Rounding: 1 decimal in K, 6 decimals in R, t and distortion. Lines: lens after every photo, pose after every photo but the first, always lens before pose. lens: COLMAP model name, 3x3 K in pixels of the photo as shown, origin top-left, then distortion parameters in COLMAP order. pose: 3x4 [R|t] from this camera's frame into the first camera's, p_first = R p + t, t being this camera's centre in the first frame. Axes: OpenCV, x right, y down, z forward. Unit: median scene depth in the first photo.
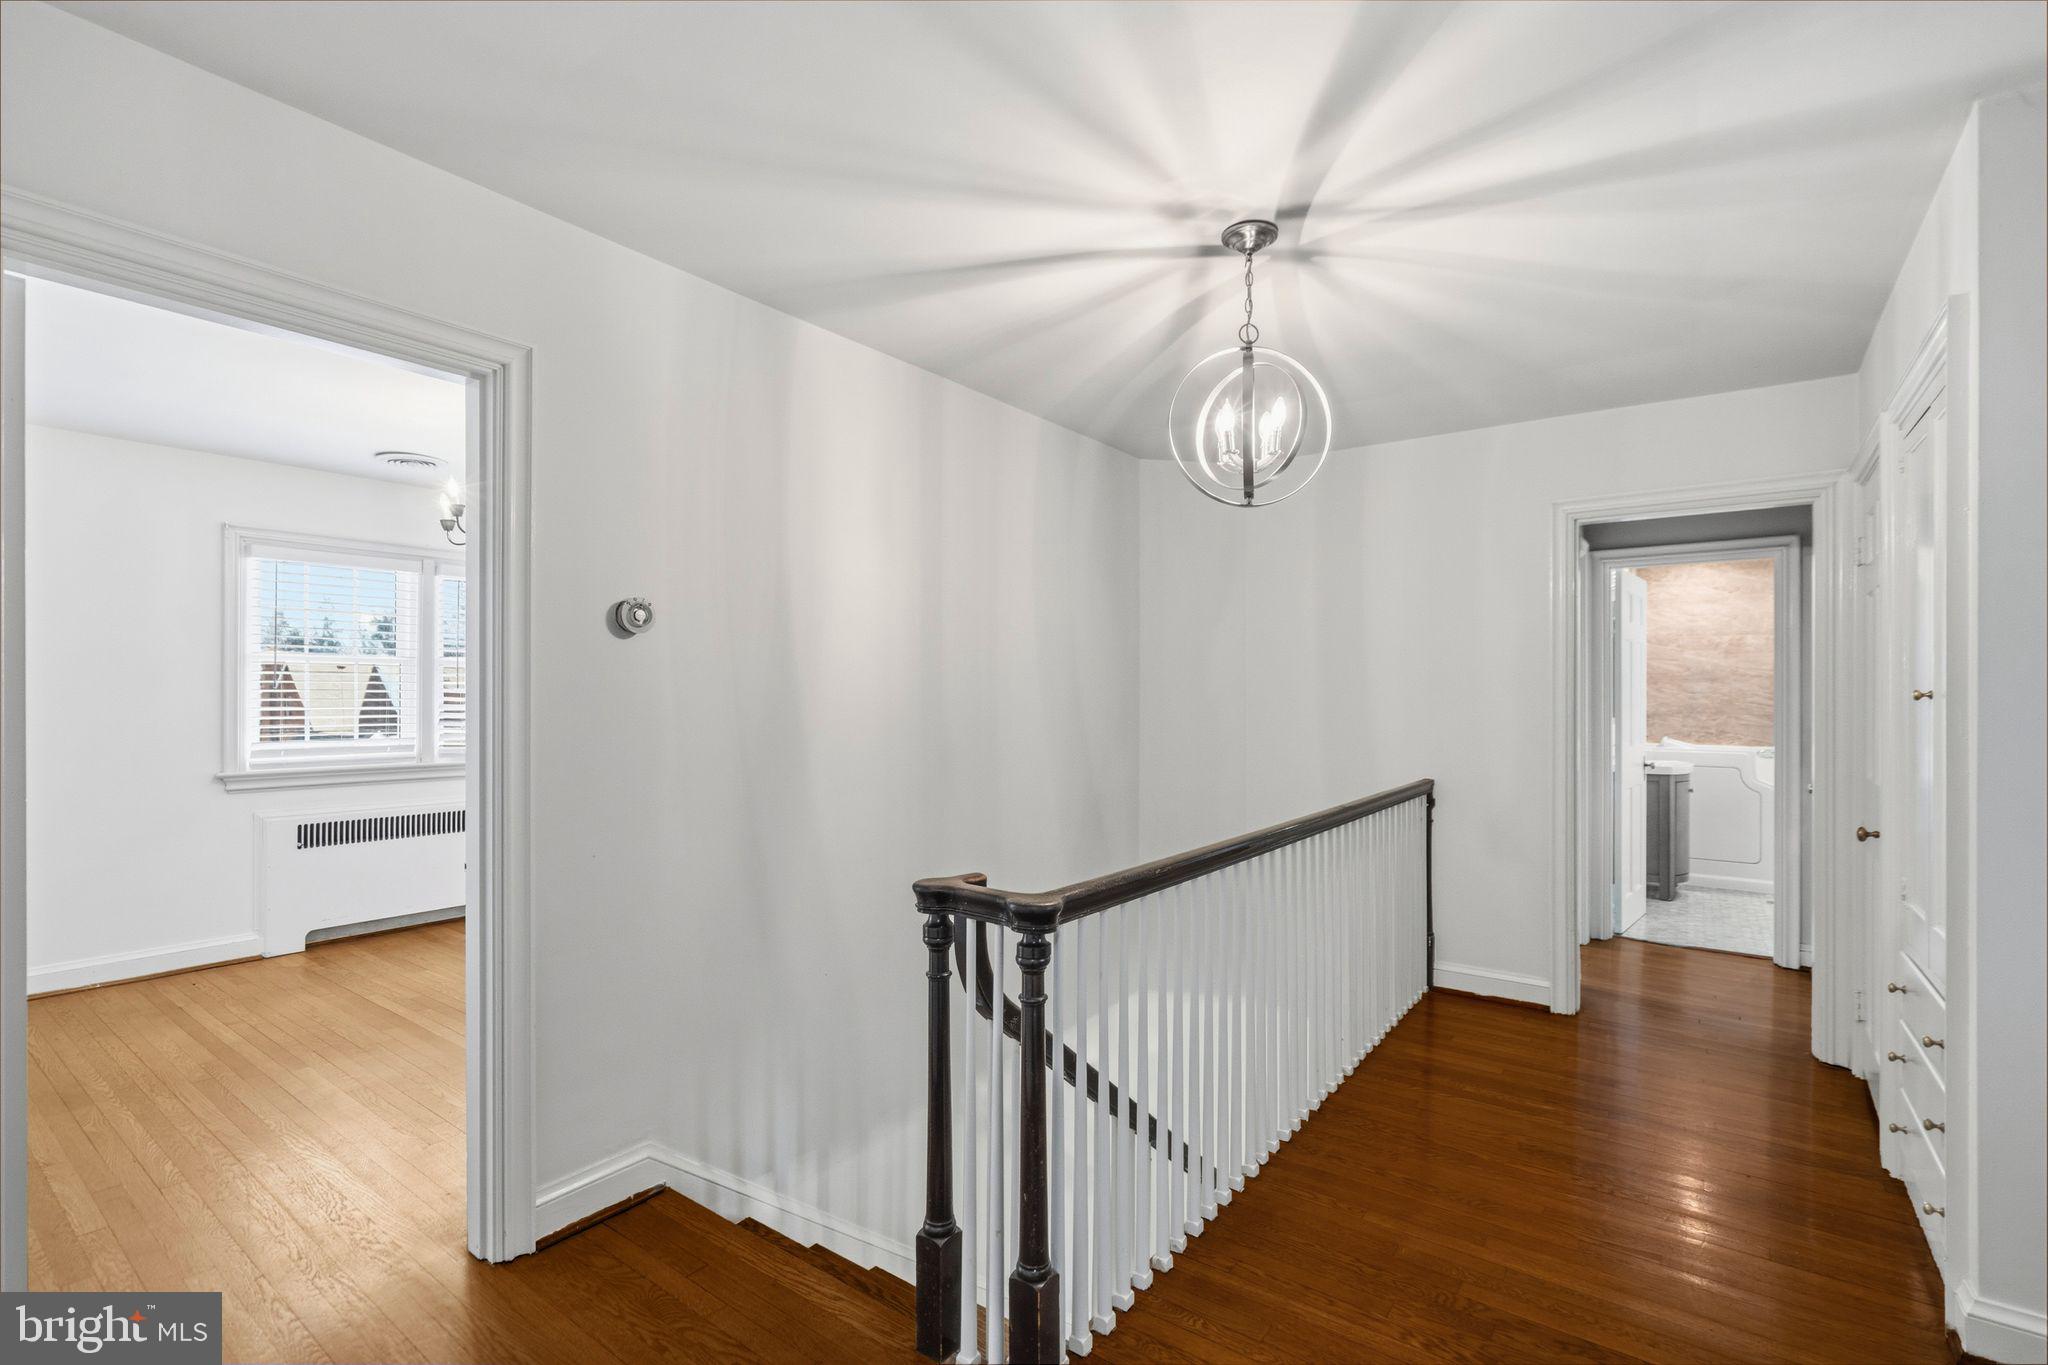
lens RADIAL K [[925.0, 0, 1031.1], [0, 925.0, 697.4], [0, 0, 1]] dist [0.003107, -0.000248]
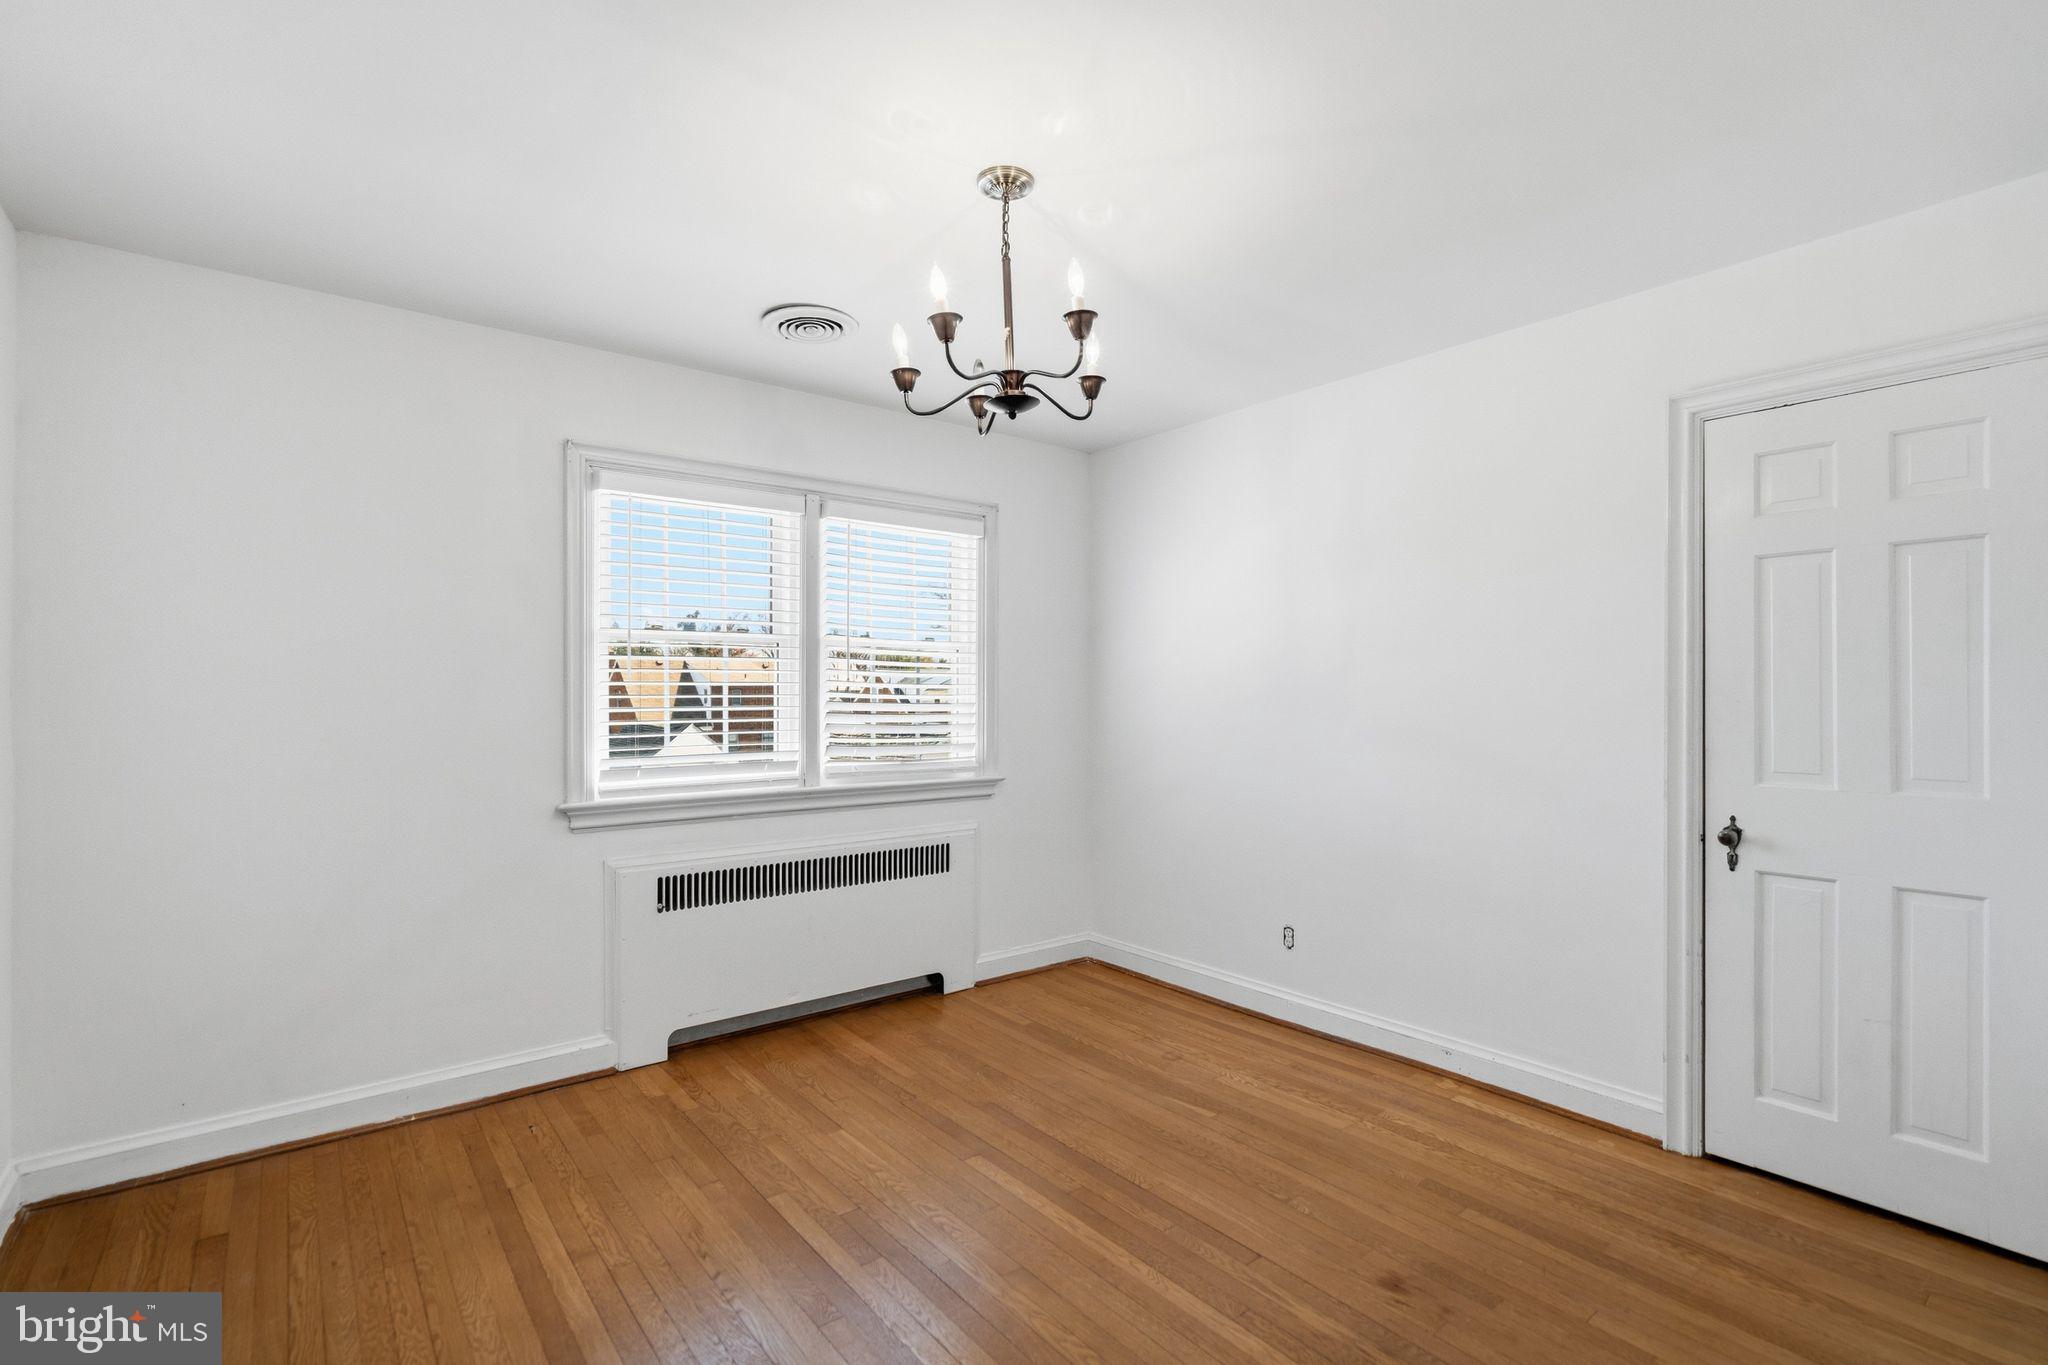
lens RADIAL K [[925.0, 0, 1026.1], [0, 925.0, 691.6], [0, 0, 1]] dist [0.003107, -0.000248]
pose [[0.966618, -0.003860, -0.256194, -0.367036], [0.004299, 0.999990, 0.001156, -0.001024], [0.256187, -0.002218, 0.966625, 0.425270]]
